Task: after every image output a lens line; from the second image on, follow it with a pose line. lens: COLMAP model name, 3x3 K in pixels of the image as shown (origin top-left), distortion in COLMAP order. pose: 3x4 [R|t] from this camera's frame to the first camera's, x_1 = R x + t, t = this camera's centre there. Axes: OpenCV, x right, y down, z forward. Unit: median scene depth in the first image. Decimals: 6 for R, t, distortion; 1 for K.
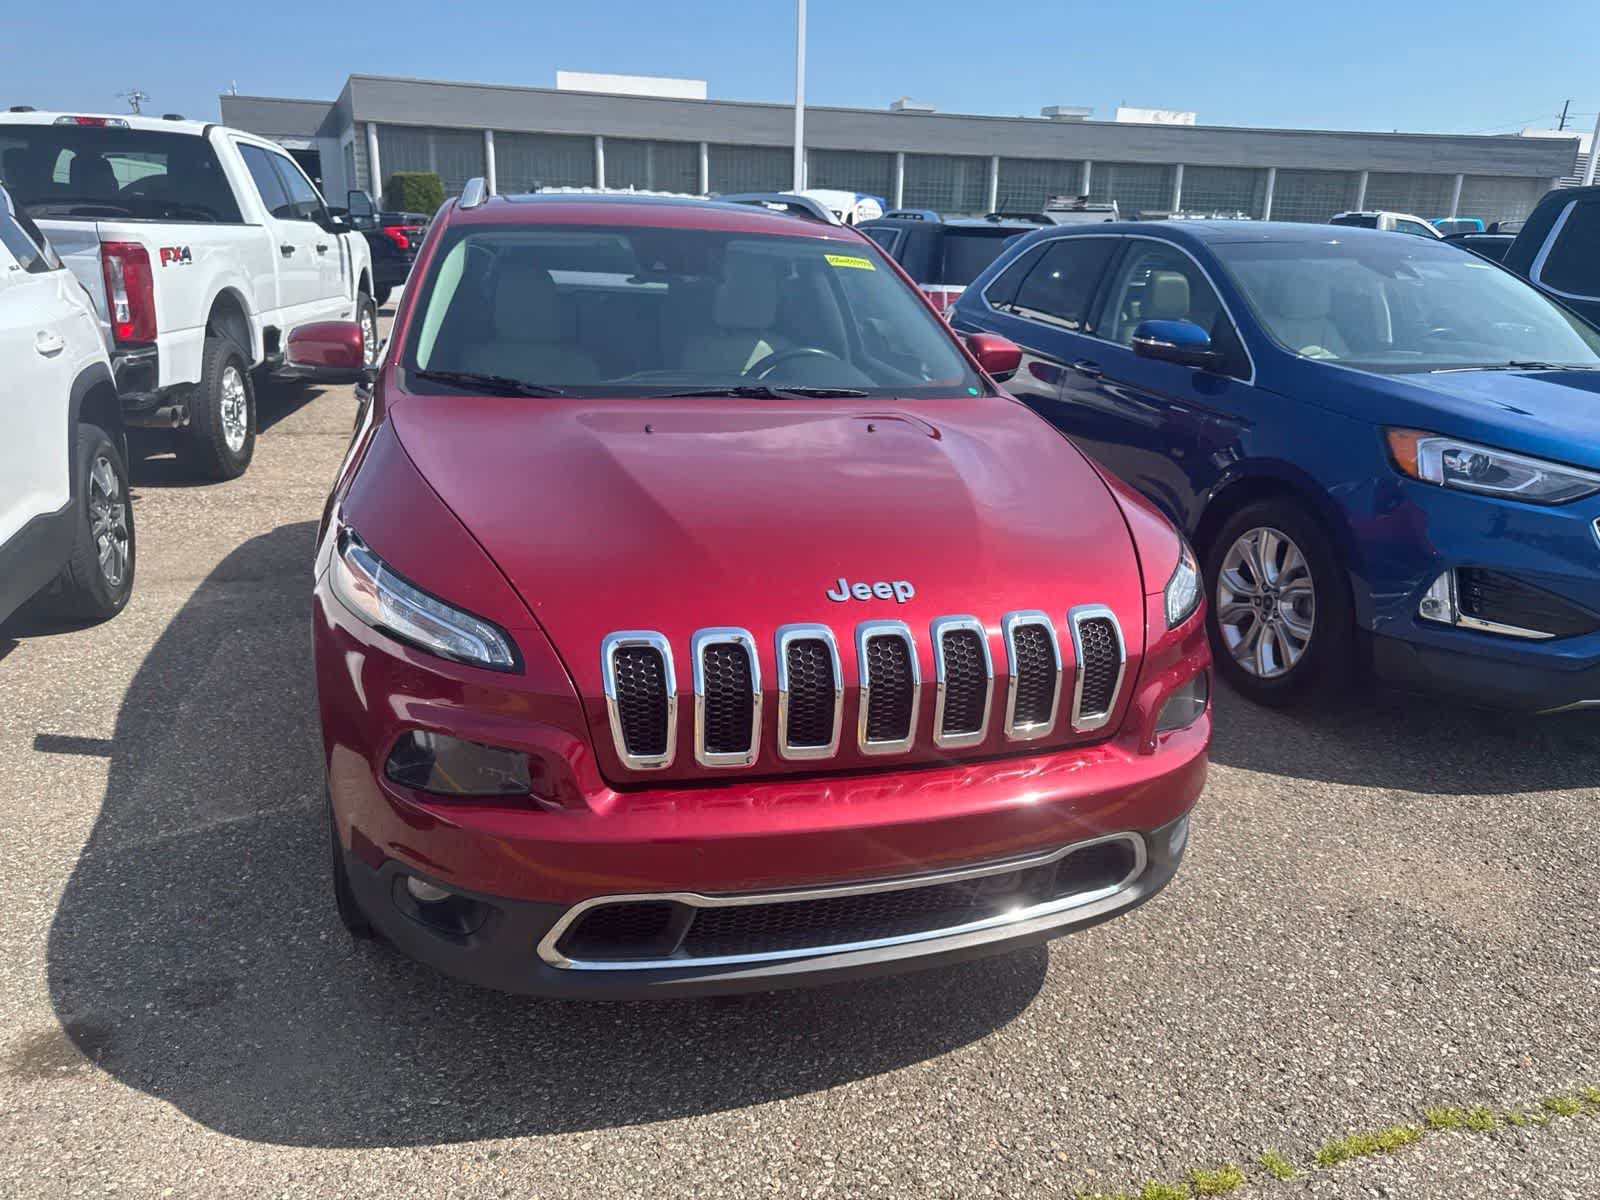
lens RADIAL K [[1143.0, 0, 815.1], [0, 1143.0, 579.0], [0, 0, 1]] dist [0.016097, -0.019018]
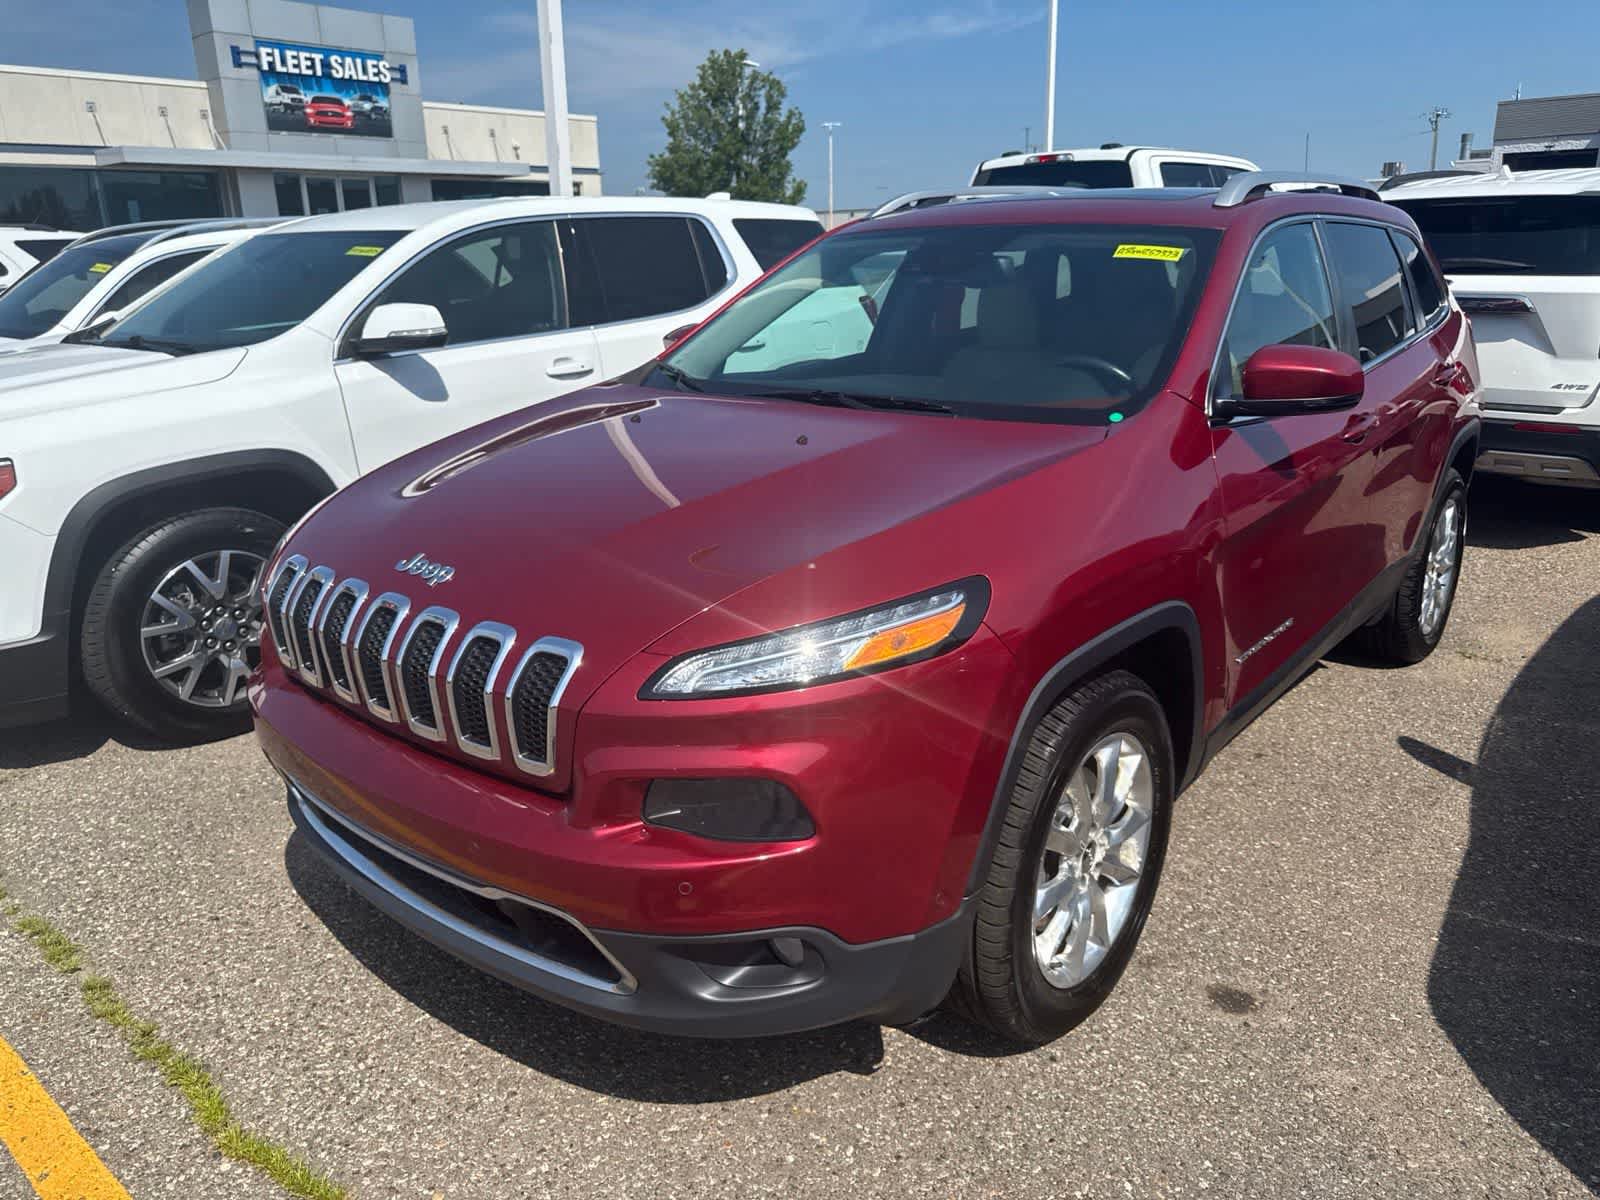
lens RADIAL K [[1143.0, 0, 805.2], [0, 1143.0, 600.9], [0, 0, 1]] dist [0.016097, -0.019018]
pose [[0.545287, 0.204377, -0.812953, 0.915969], [-0.200383, 0.973486, 0.110329, -0.123452], [0.813946, 0.102741, 0.571783, 0.569010]]
